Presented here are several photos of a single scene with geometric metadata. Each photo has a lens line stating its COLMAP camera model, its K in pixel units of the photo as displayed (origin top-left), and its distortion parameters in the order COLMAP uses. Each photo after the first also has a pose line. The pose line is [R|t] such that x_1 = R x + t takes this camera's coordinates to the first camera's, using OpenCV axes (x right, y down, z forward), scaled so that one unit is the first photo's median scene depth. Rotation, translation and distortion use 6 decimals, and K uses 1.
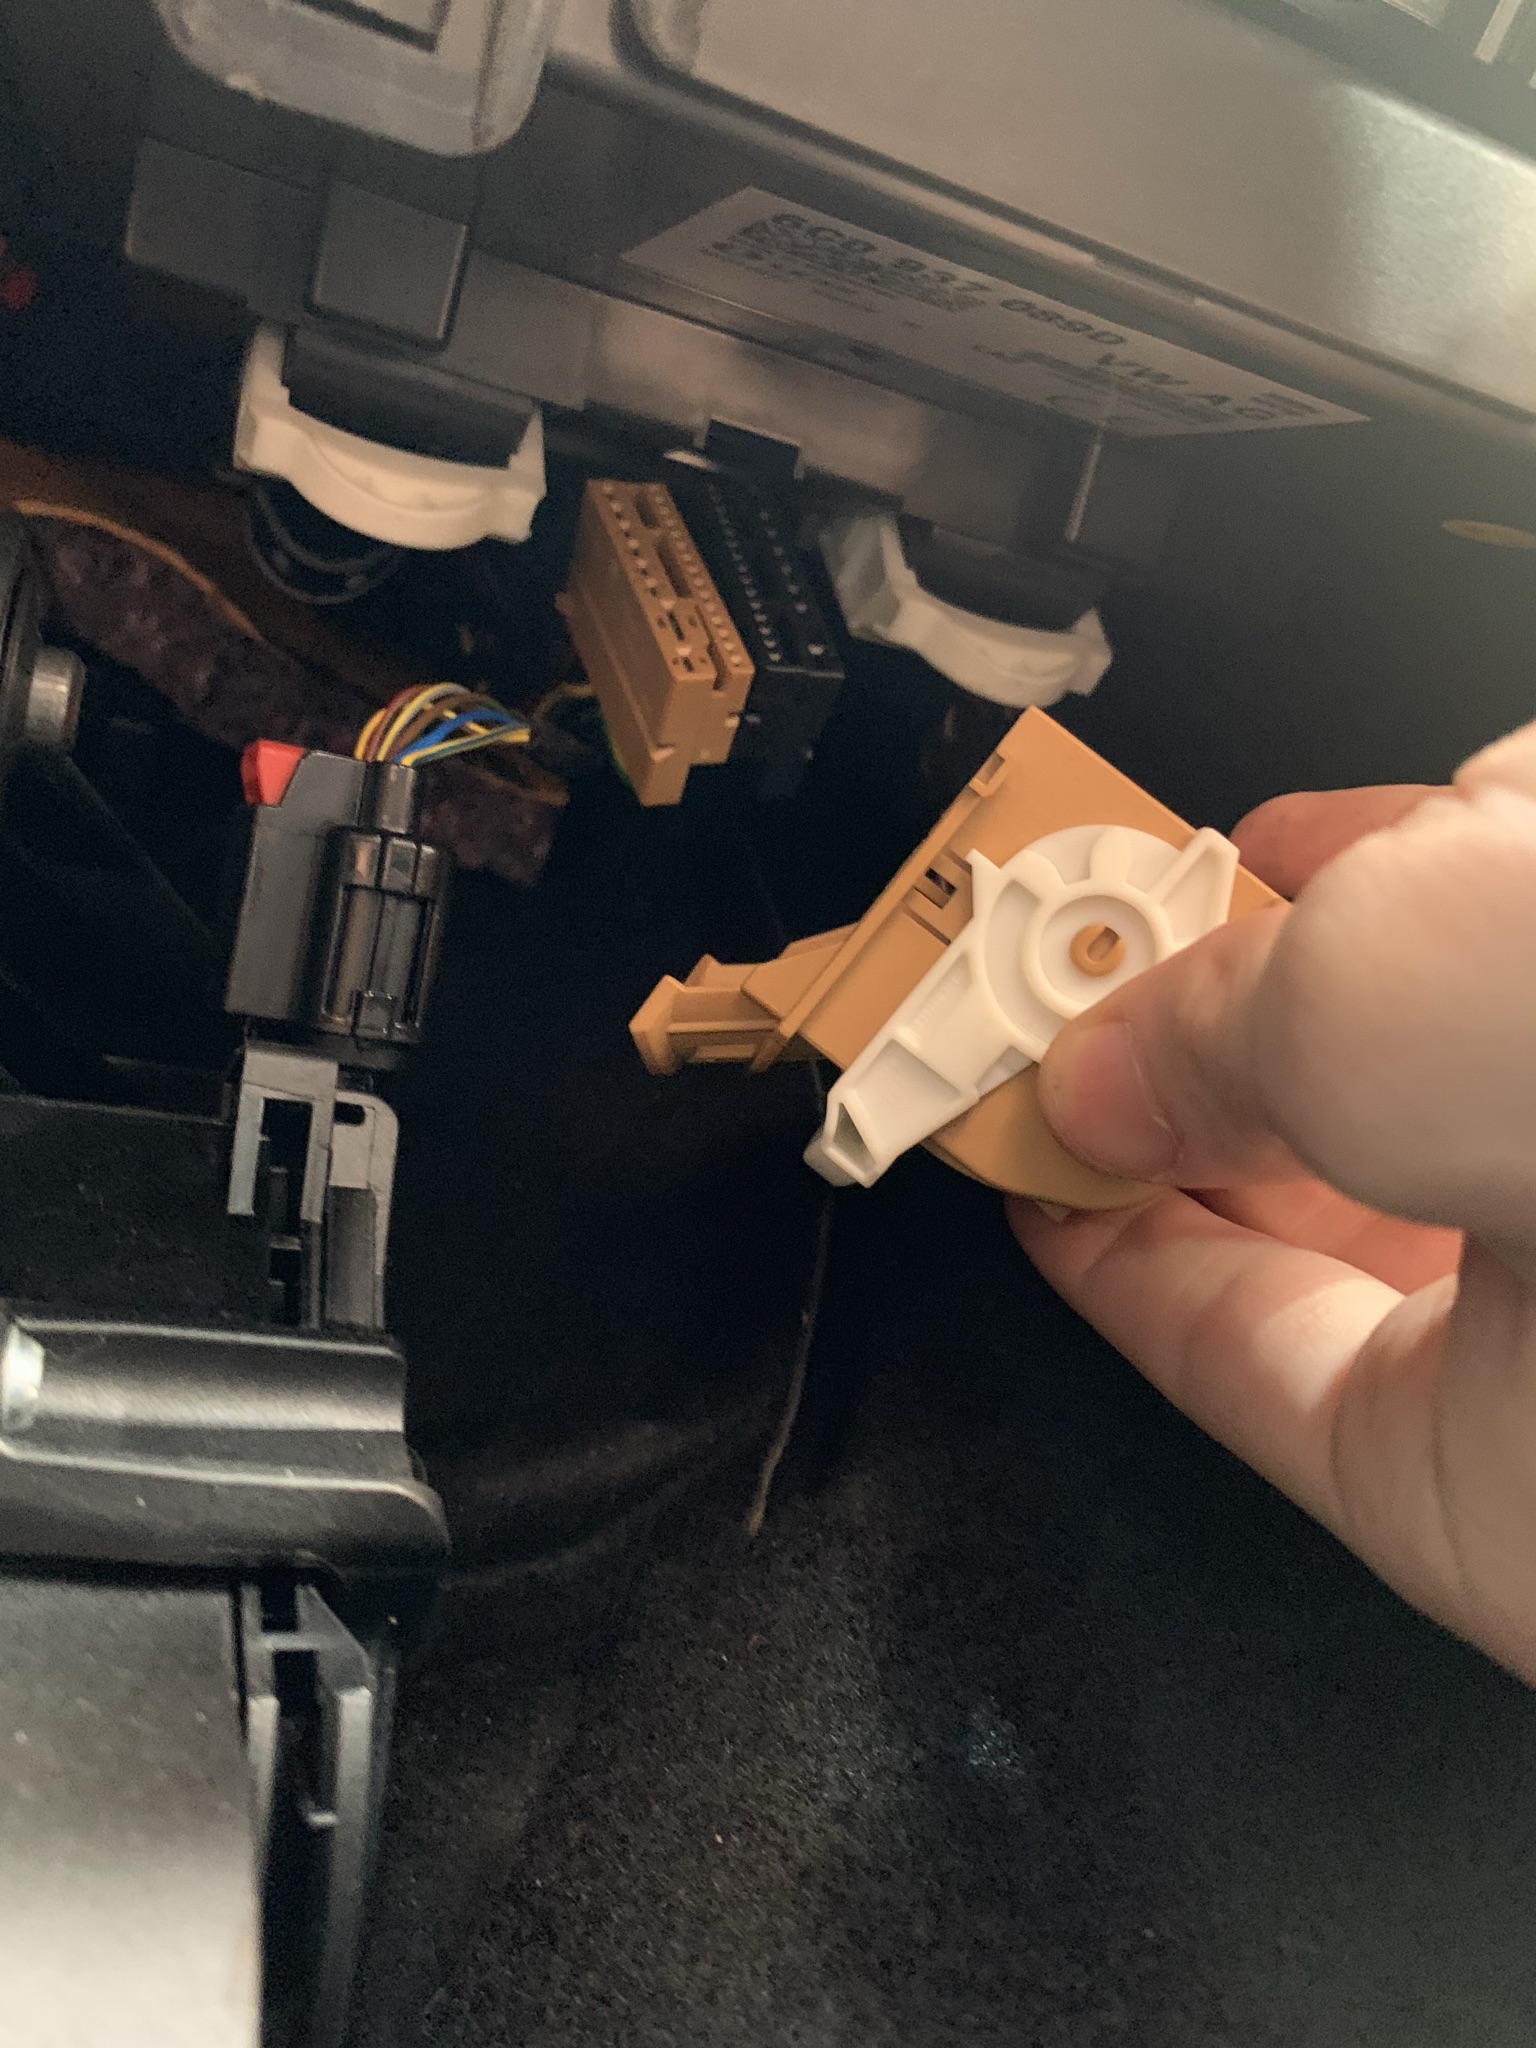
lens RADIAL K [[1752.2, 0, 828.9], [0, 1752.2, 1025.3], [0, 0, 1]] dist [0.065346, -0.120354]
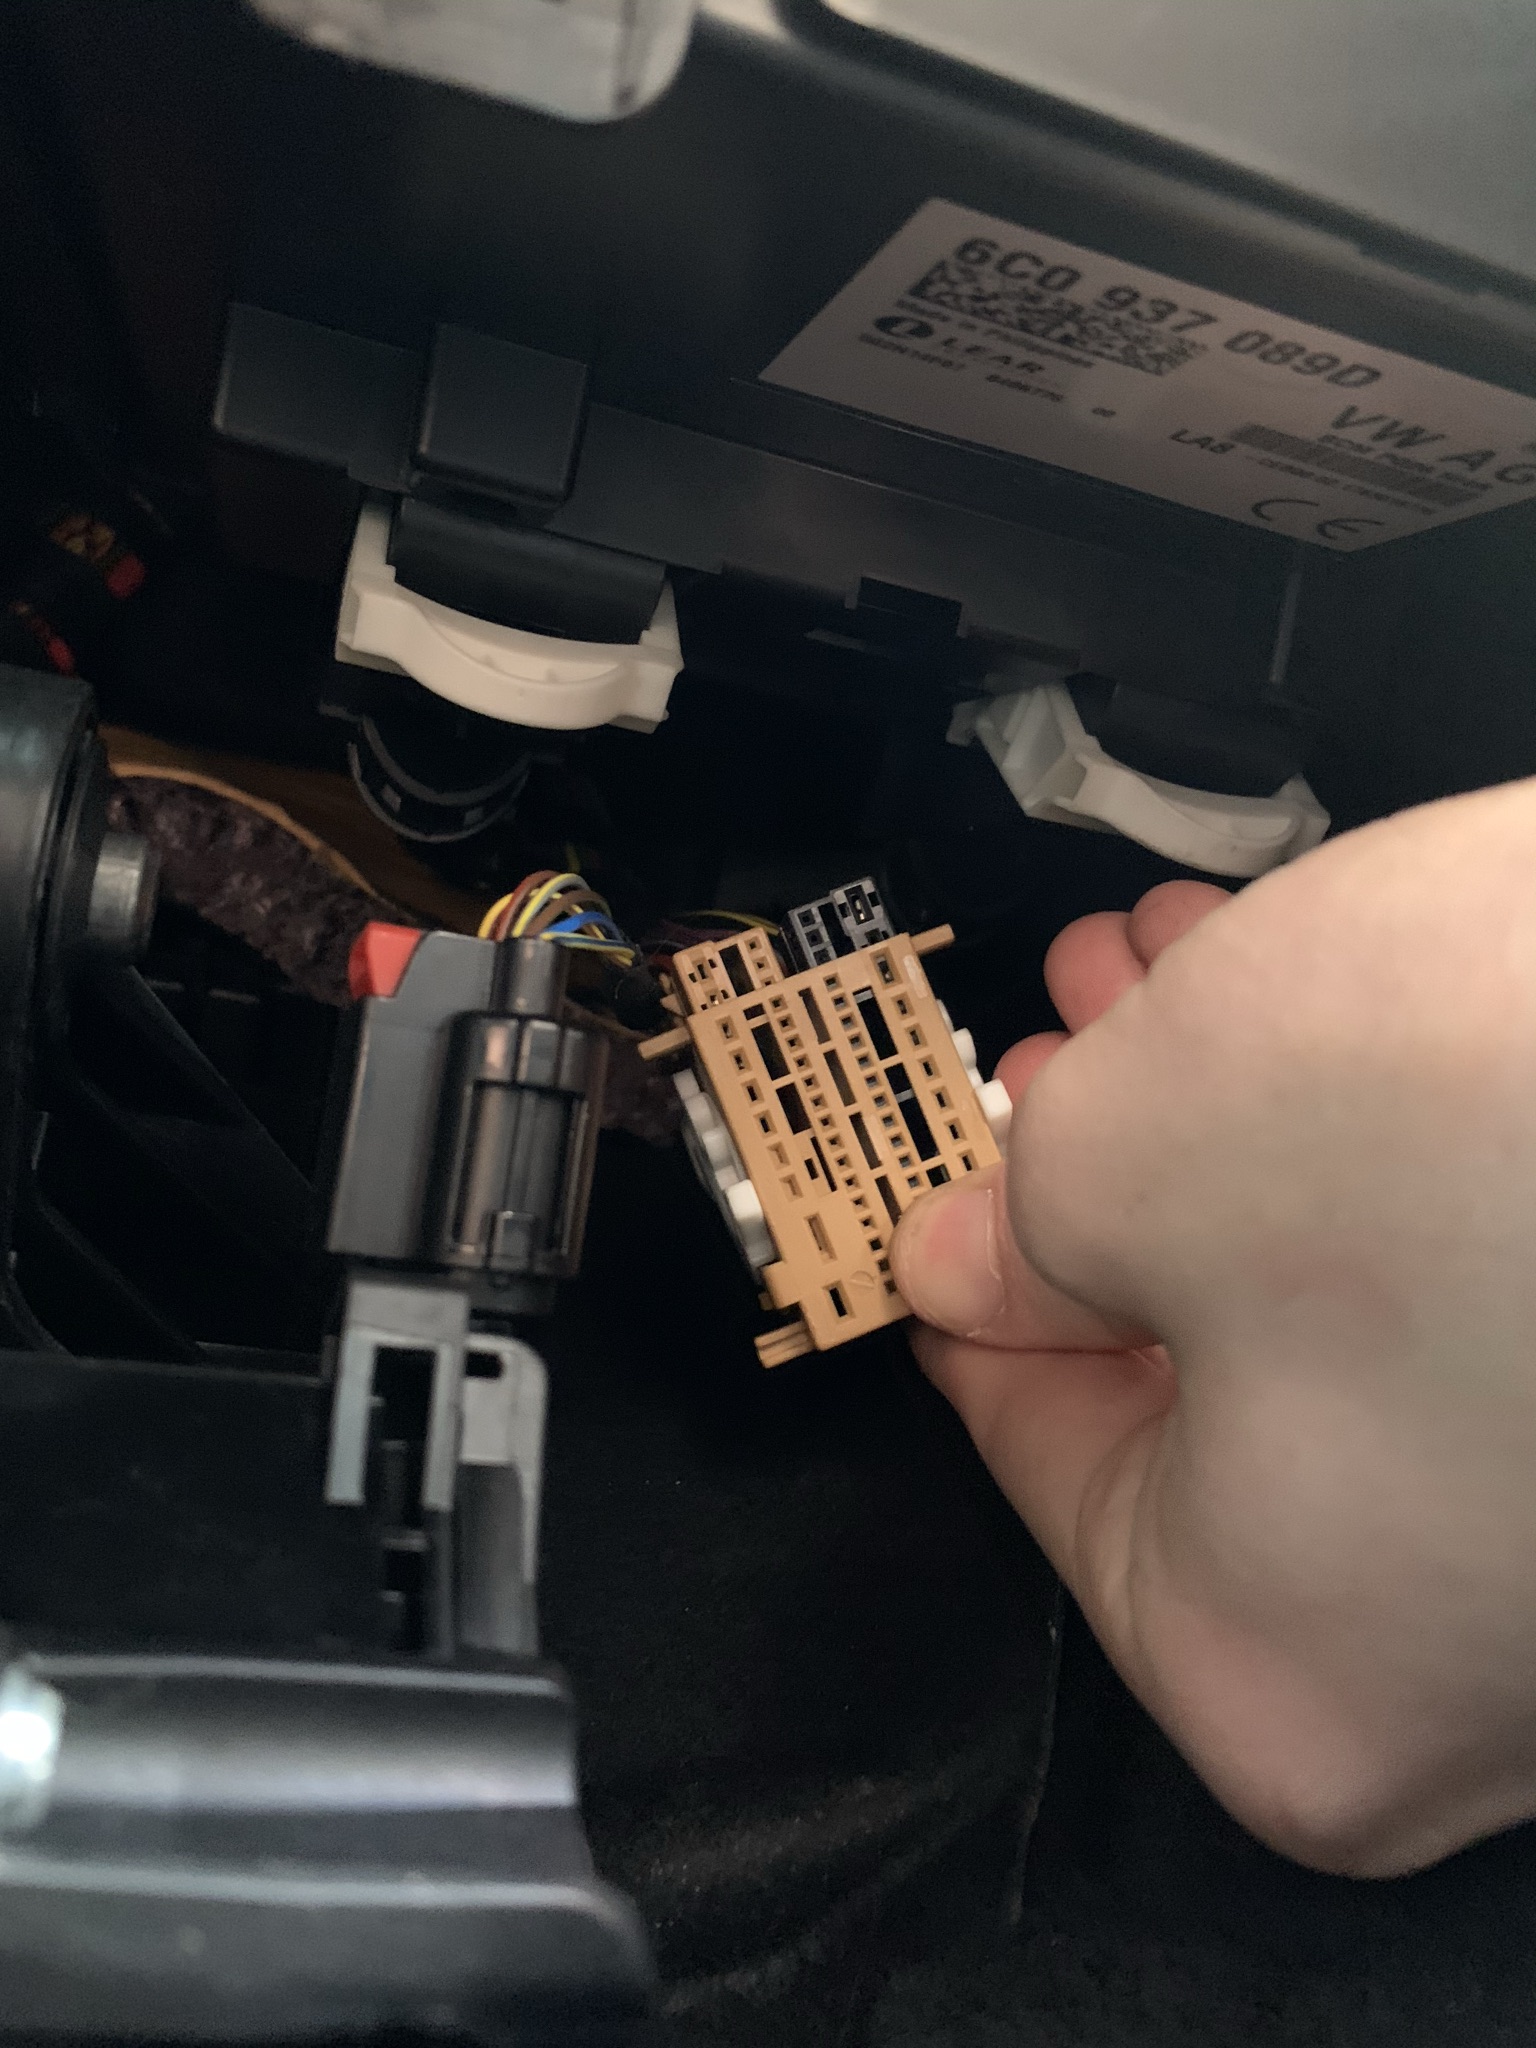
lens RADIAL K [[1752.2, 0, 828.9], [0, 1752.2, 1025.3], [0, 0, 1]] dist [0.065346, -0.120354]
pose [[0.996077, -0.069517, -0.054749, -0.066702], [0.058711, 0.982116, -0.178888, 0.047958], [0.066205, 0.174972, 0.982345, 0.217651]]
